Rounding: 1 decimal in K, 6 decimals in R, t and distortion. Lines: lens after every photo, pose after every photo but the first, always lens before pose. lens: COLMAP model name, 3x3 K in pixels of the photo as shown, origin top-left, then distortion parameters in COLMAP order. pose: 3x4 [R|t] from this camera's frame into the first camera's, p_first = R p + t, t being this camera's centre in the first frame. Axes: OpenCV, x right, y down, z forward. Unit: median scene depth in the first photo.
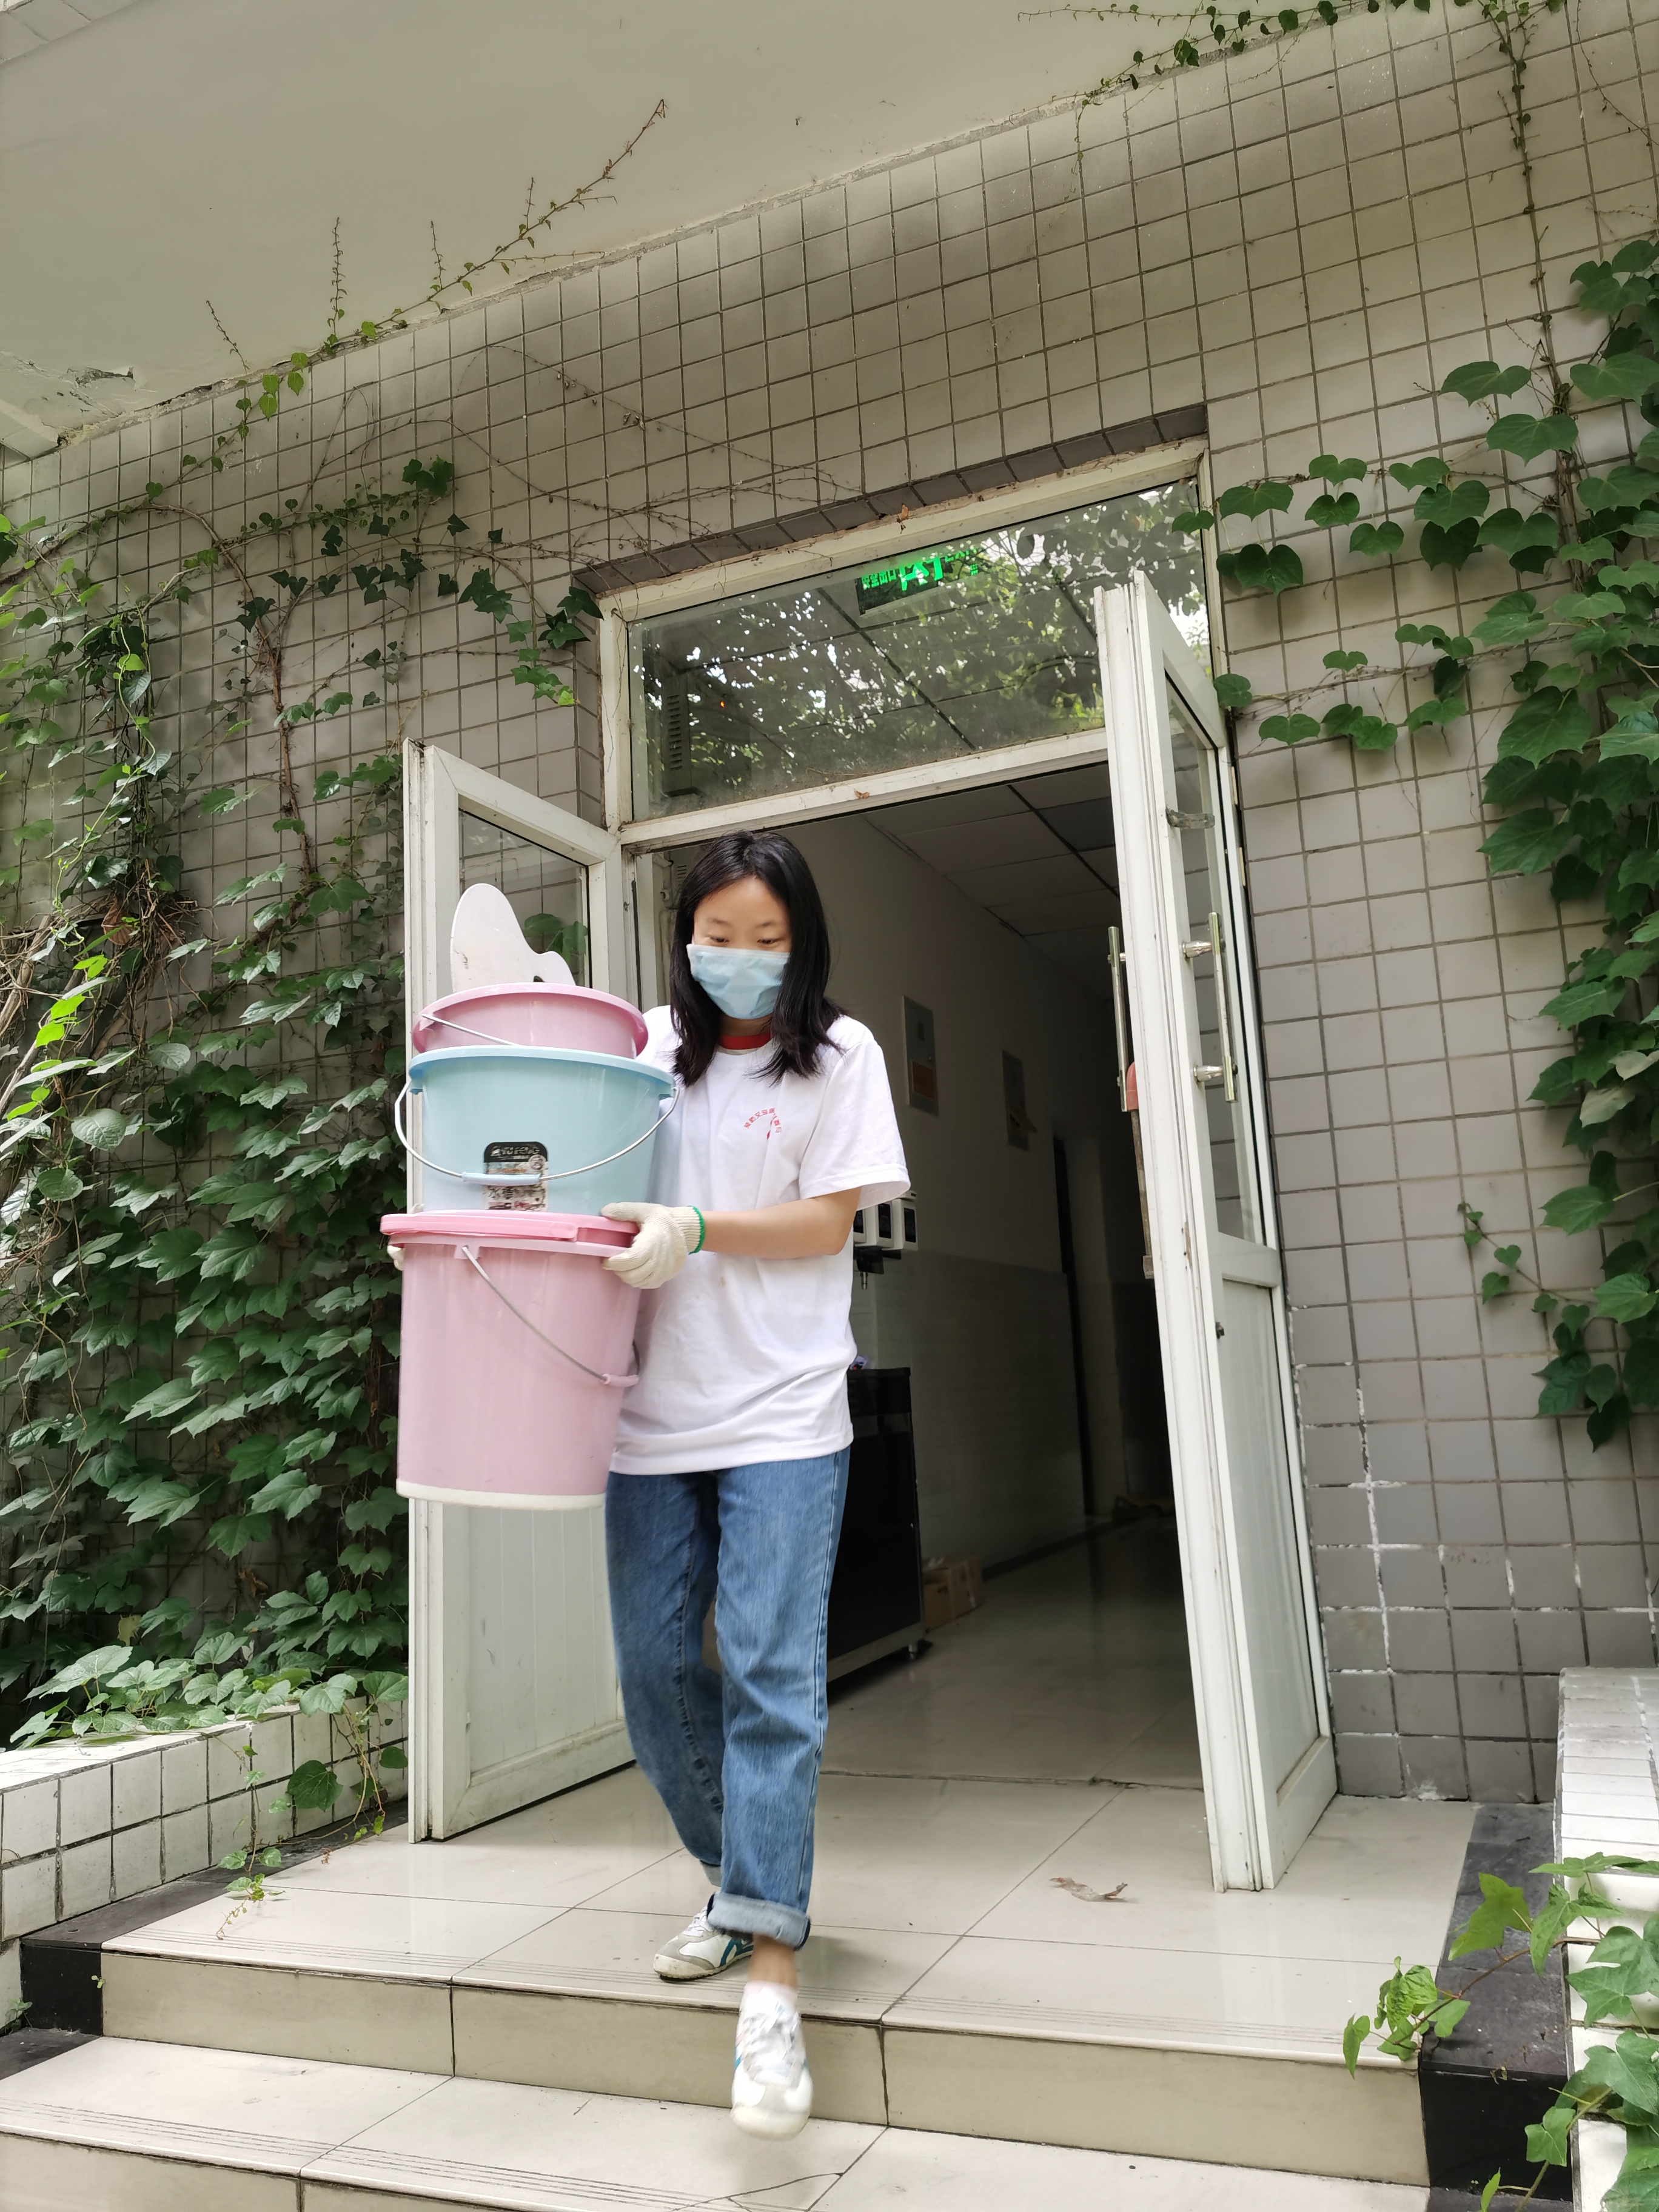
lens RADIAL K [[1752.9, 0, 841.9], [0, 1752.9, 1085.5], [0, 0, 1]] dist [0.064244, -0.070515]
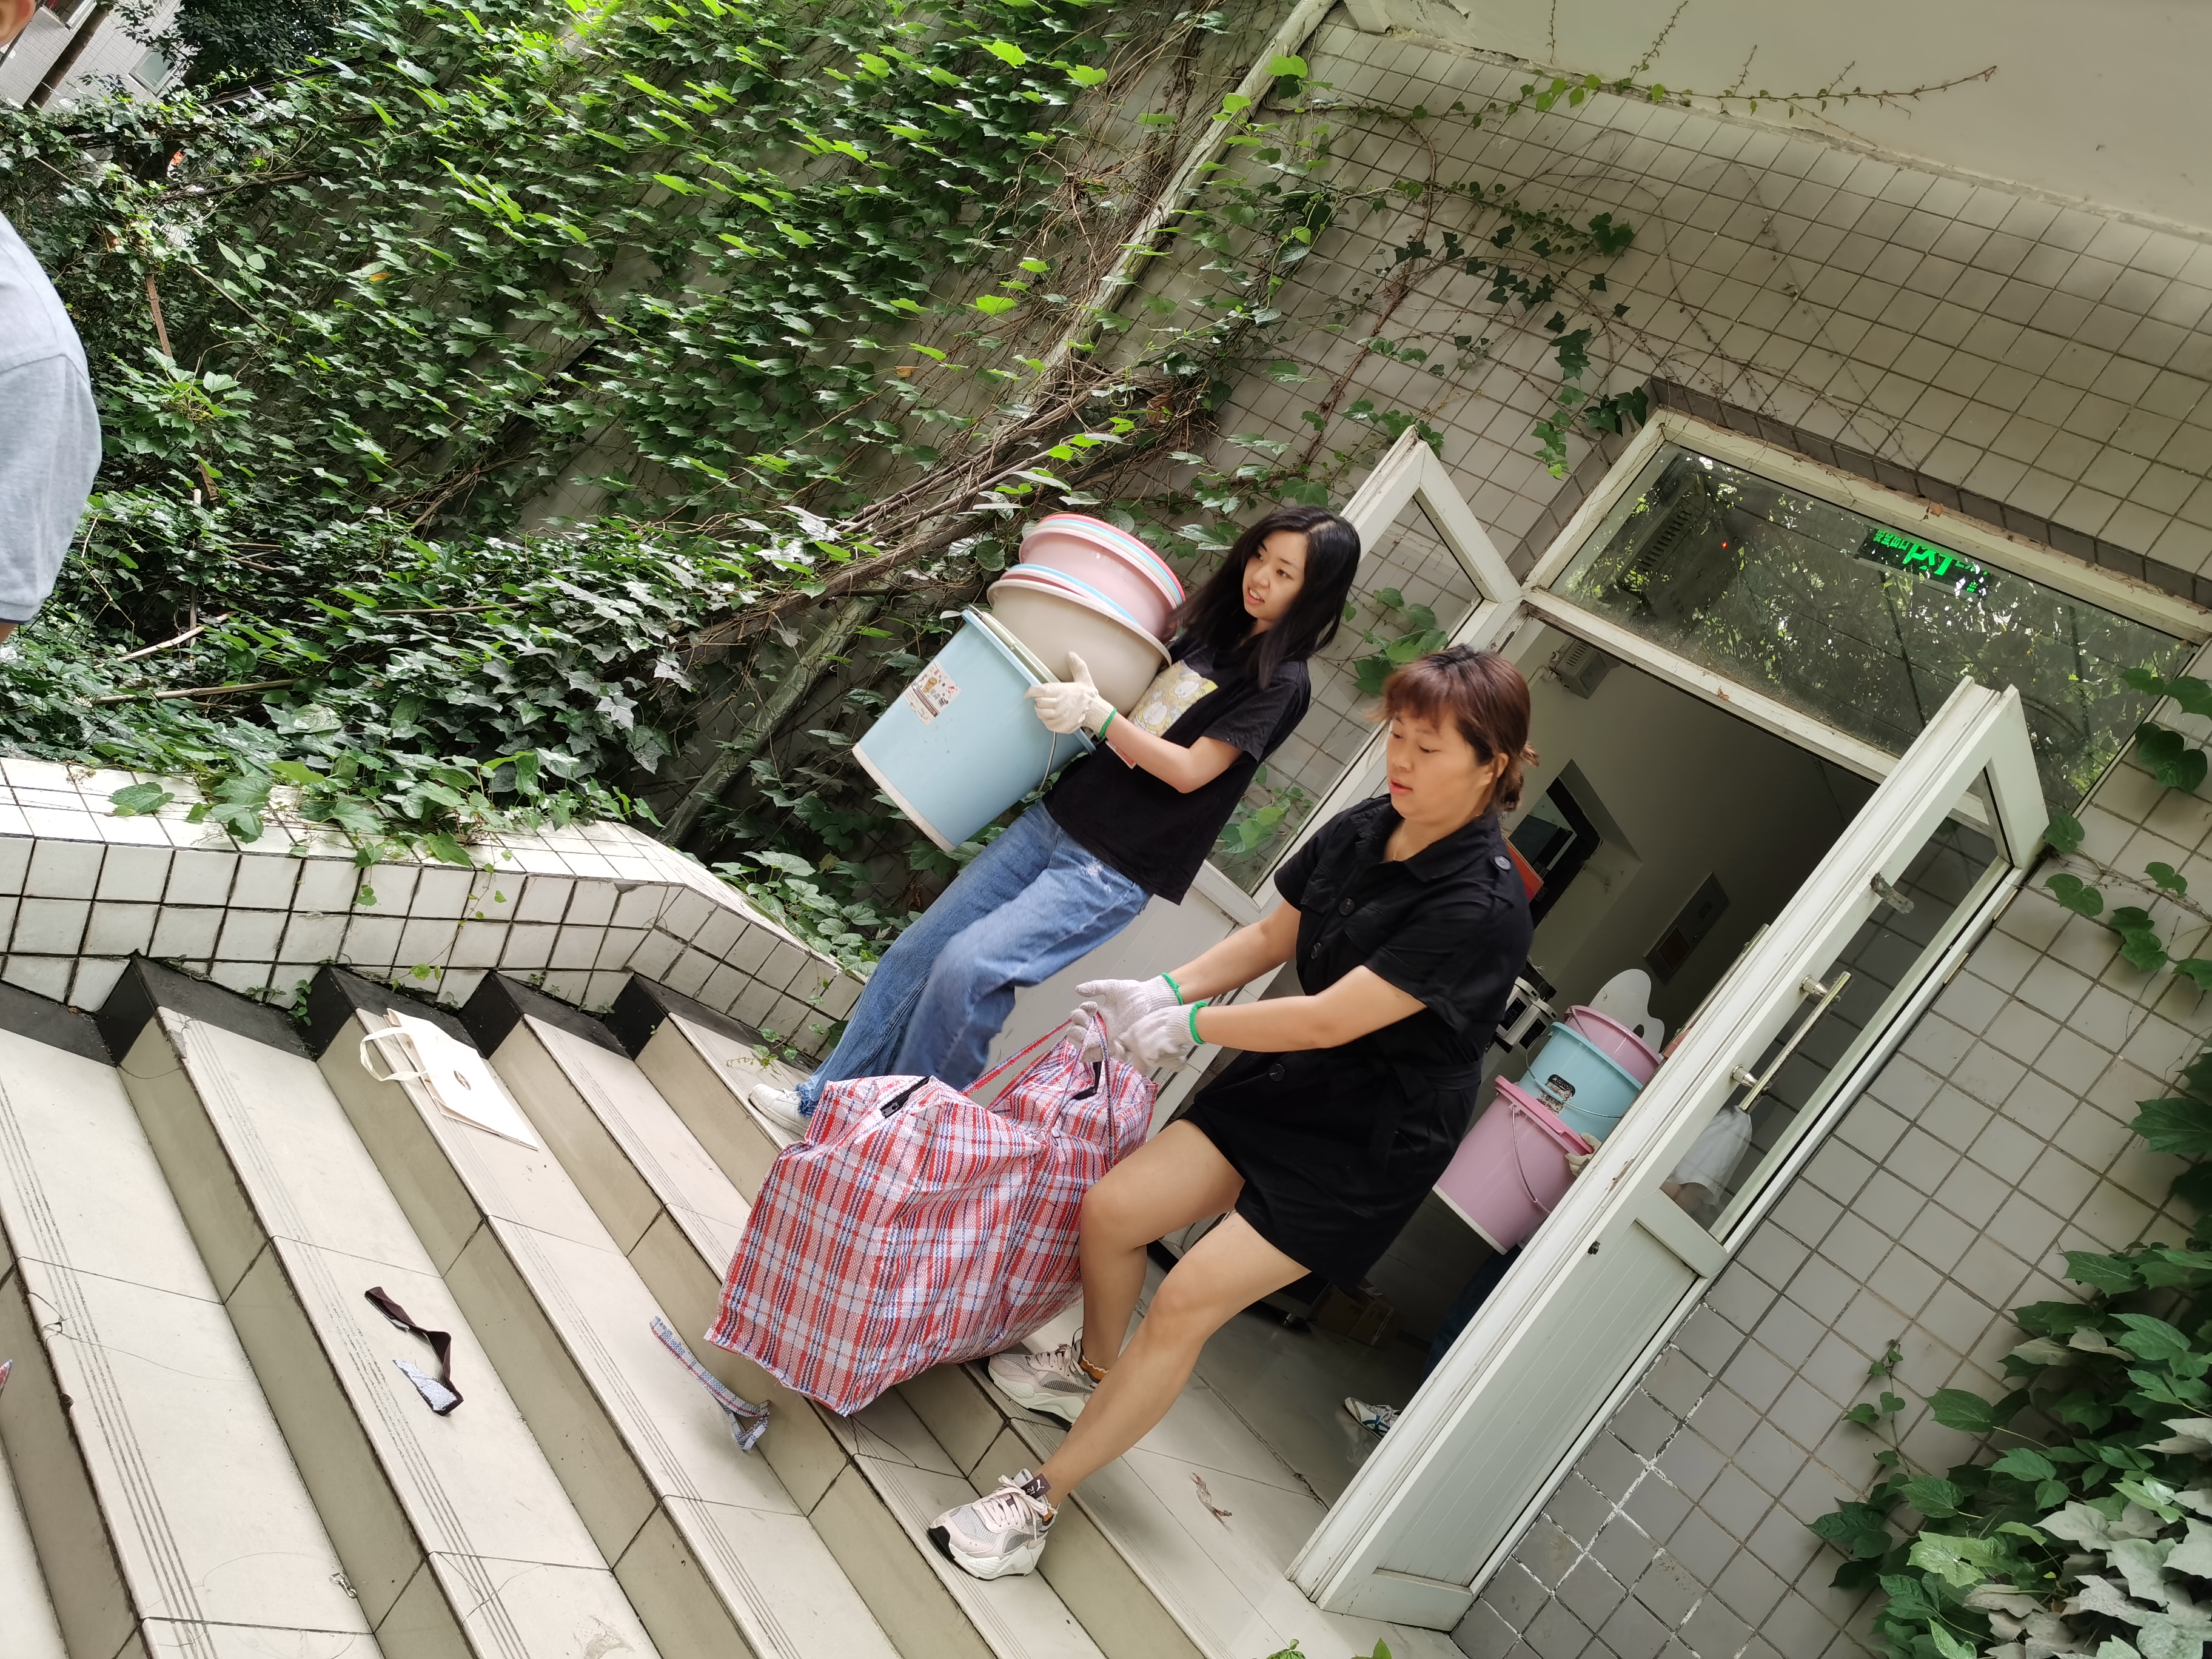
lens RADIAL K [[1752.9, 0, 1105.9], [0, 1752.9, 828.0], [0, 0, 1]] dist [0.064244, -0.070515]
pose [[0.725442, 0.627484, -0.282837, 0.098753], [-0.606495, 0.777060, 0.168350, -0.055739], [0.325419, 0.049411, 0.944278, -0.155979]]
